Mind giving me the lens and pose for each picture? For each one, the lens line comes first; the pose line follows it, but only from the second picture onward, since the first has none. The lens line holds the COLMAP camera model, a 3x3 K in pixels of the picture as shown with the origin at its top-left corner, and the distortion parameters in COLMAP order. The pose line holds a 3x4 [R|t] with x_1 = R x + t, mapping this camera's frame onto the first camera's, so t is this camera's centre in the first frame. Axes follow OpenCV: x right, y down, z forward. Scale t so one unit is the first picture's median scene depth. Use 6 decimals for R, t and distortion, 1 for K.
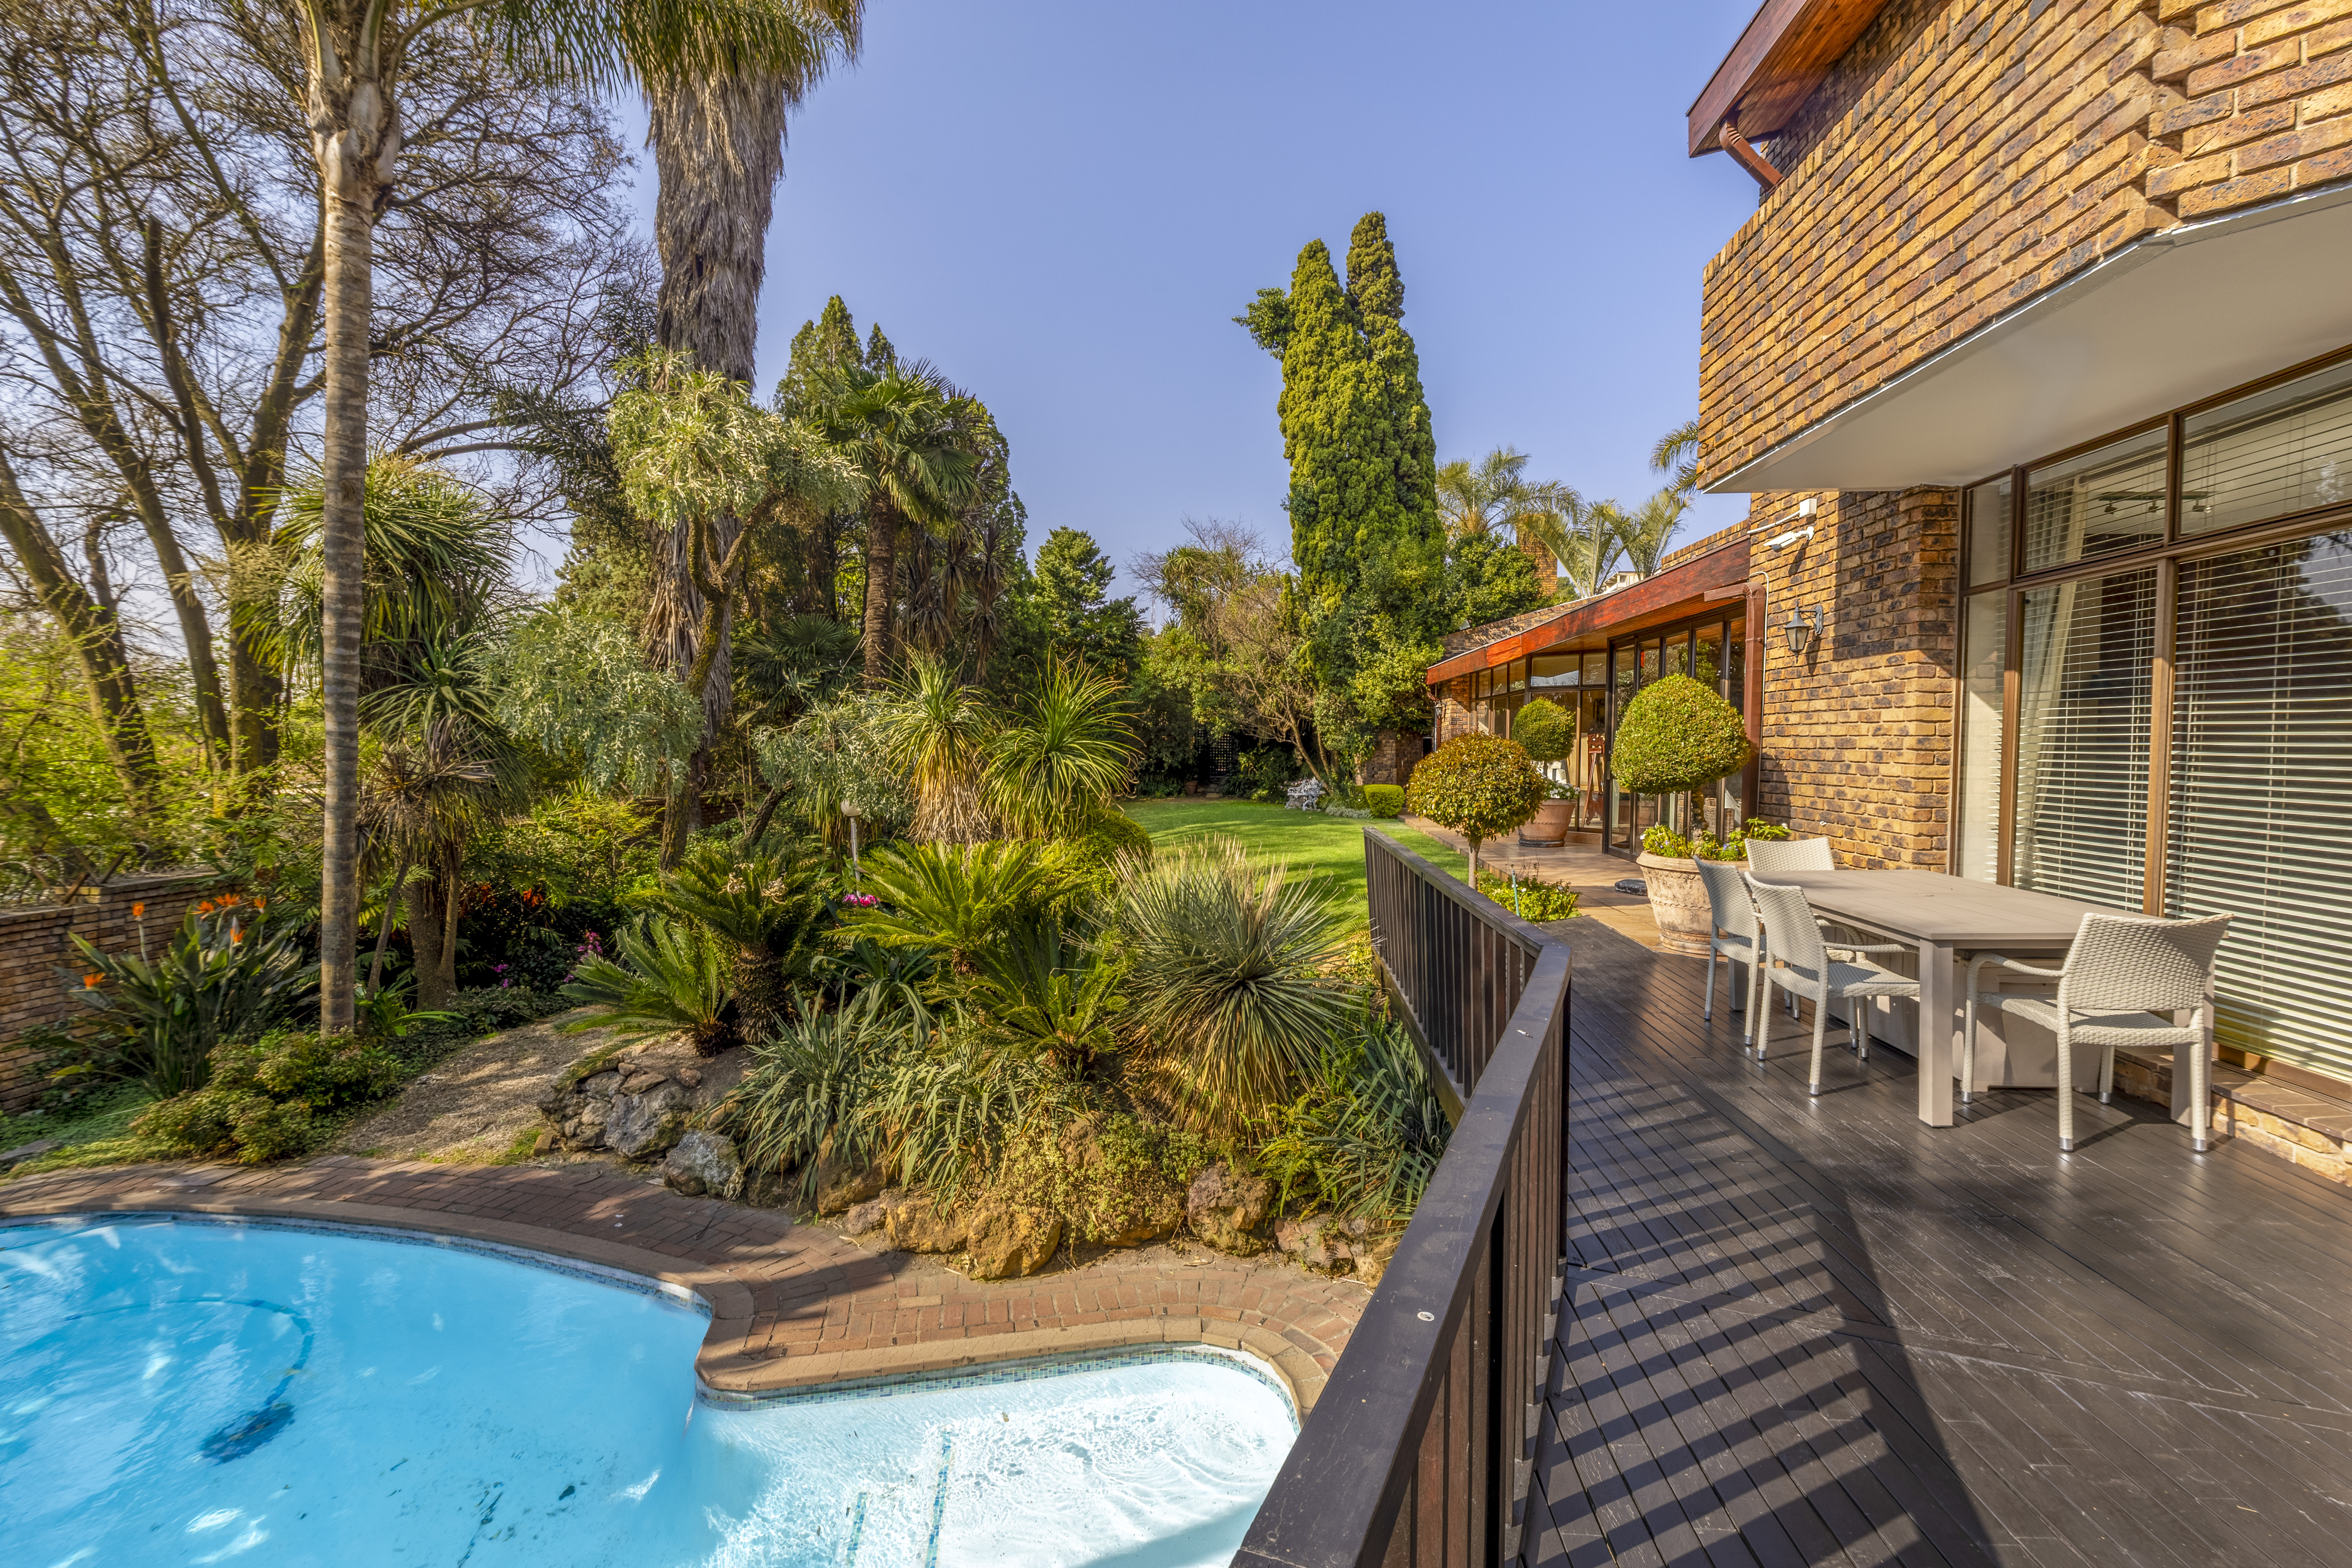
lens RADIAL K [[1064.3, 0, 1161.3], [0, 1064.3, 796.6], [0, 0, 1]] dist [-0.002224, -0.000392]
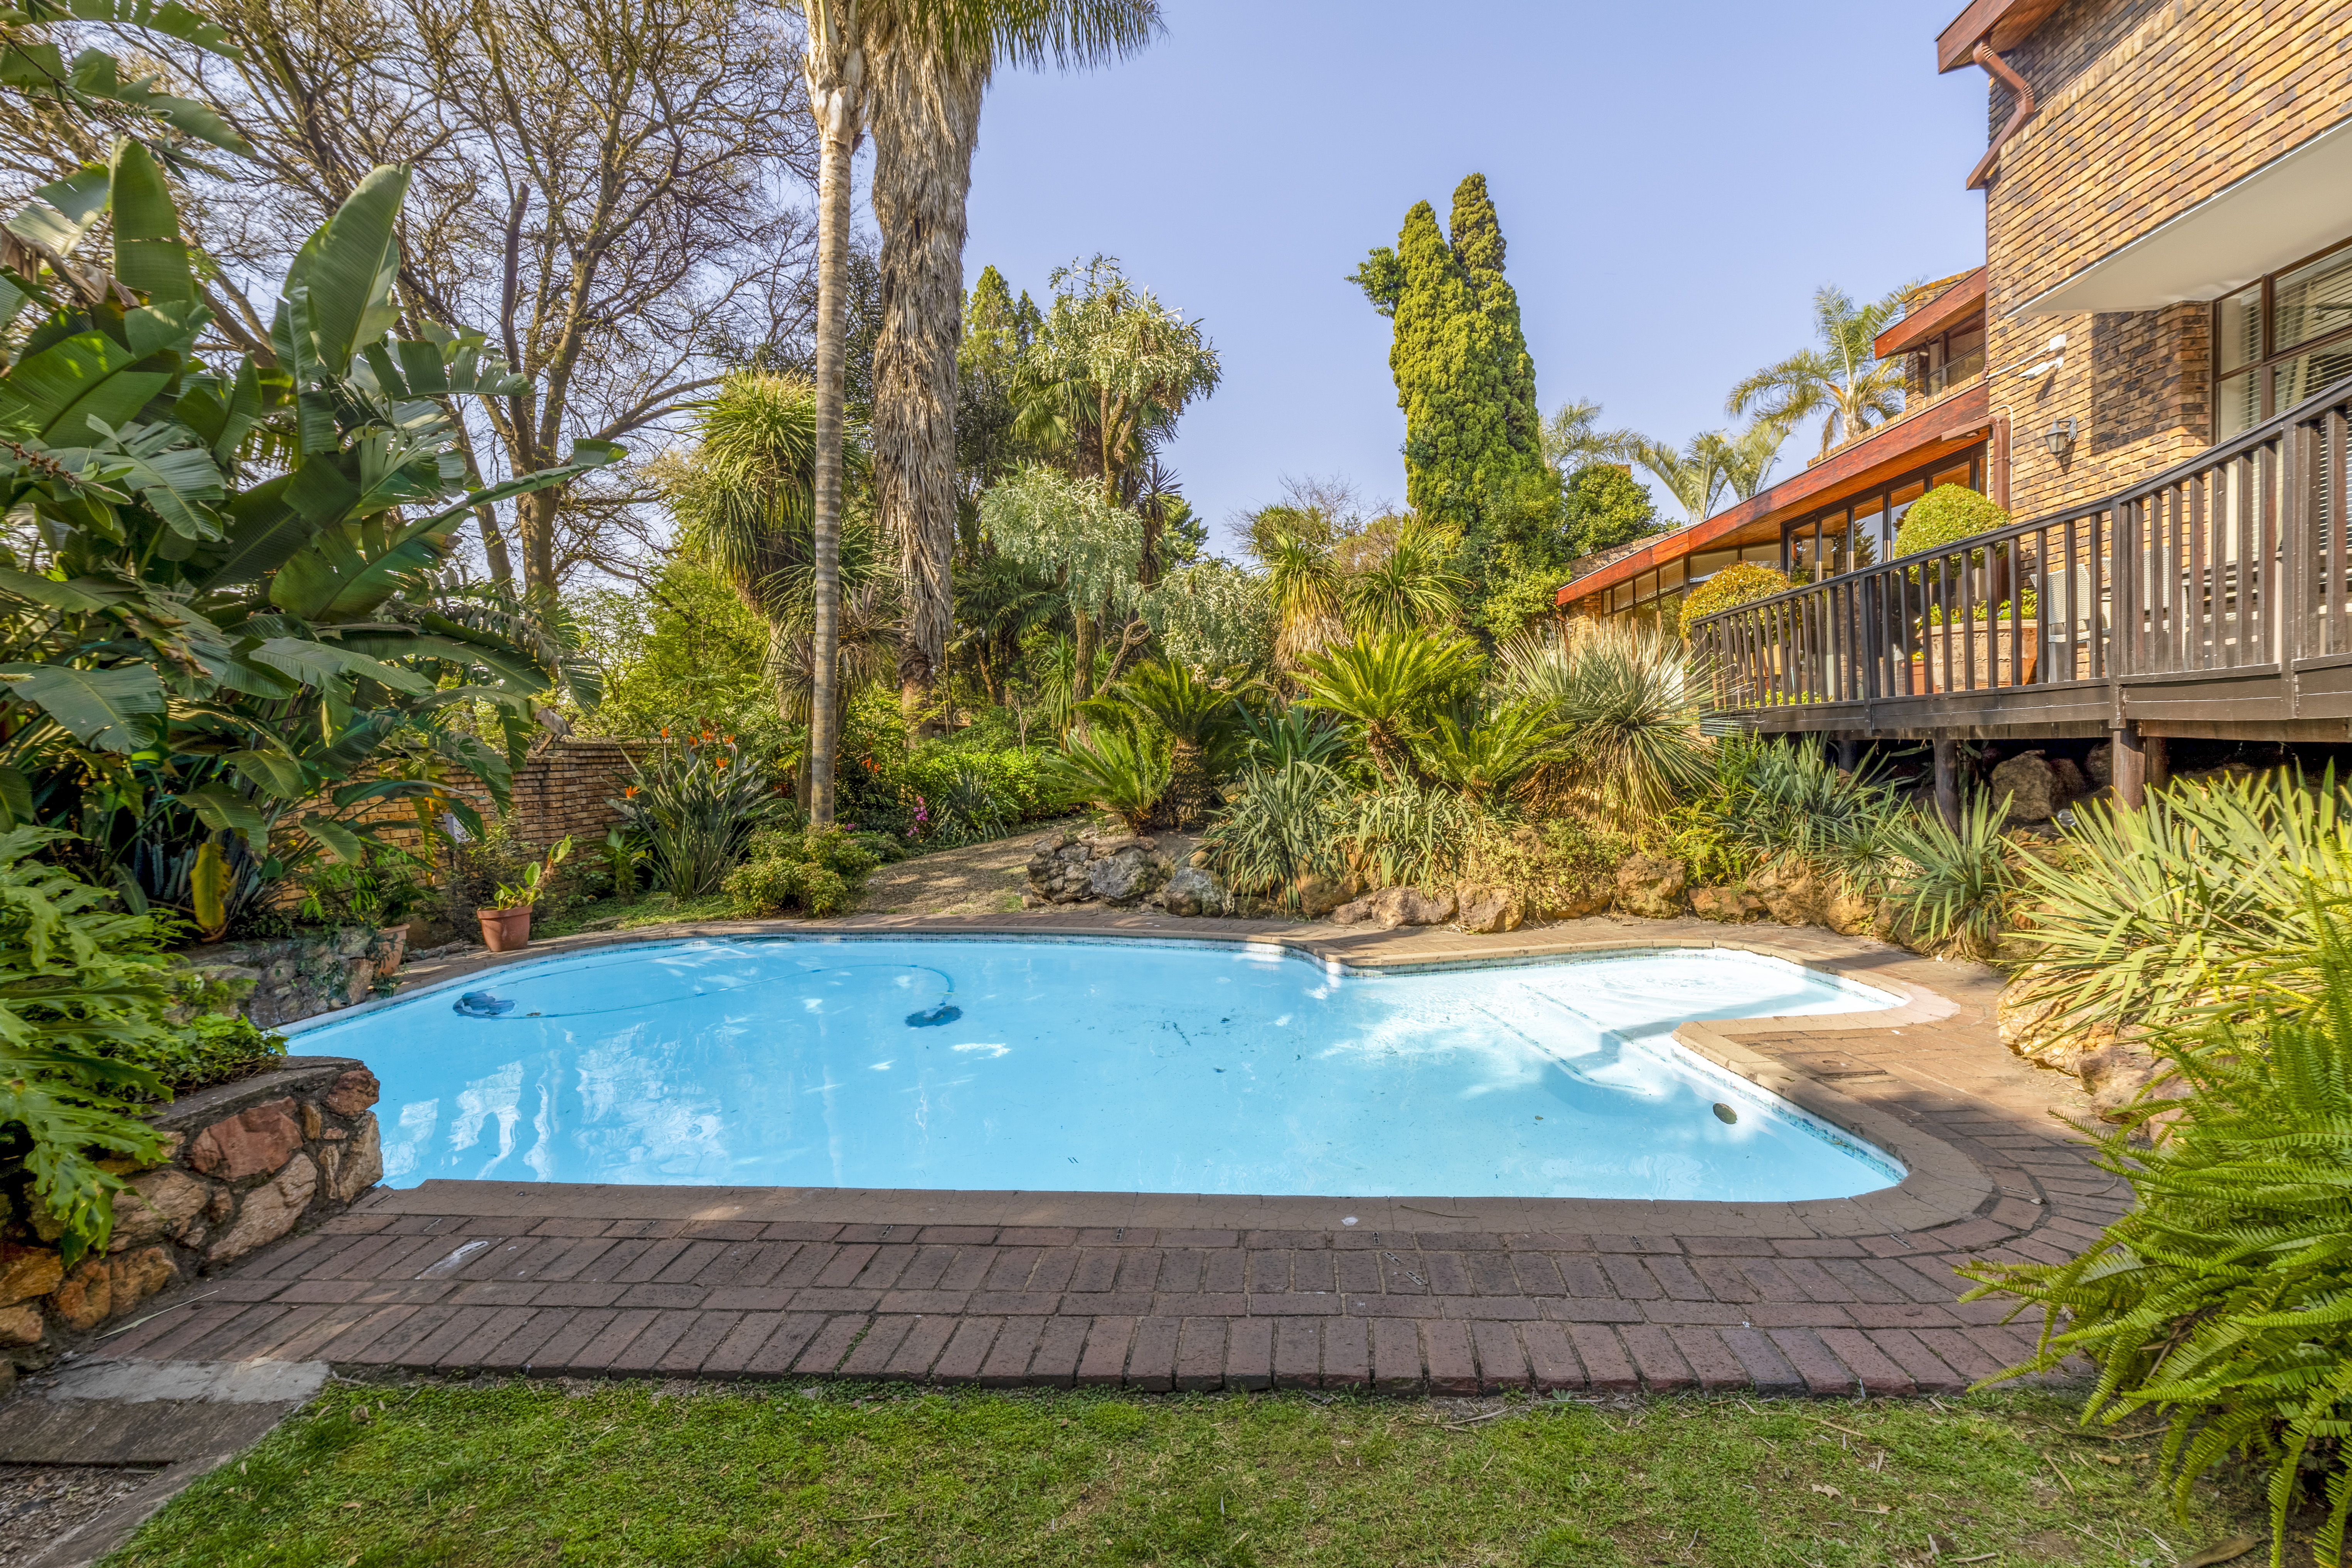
lens RADIAL K [[1064.2, 0, 1192.8], [0, 1064.2, 779.4], [0, 0, 1]] dist [-0.002224, -0.000392]
pose [[0.999508, -0.031358, 0.000873, -0.401286], [0.031361, 0.999502, -0.003598, 0.201616], [-0.000759, 0.003624, 0.999993, -0.240896]]
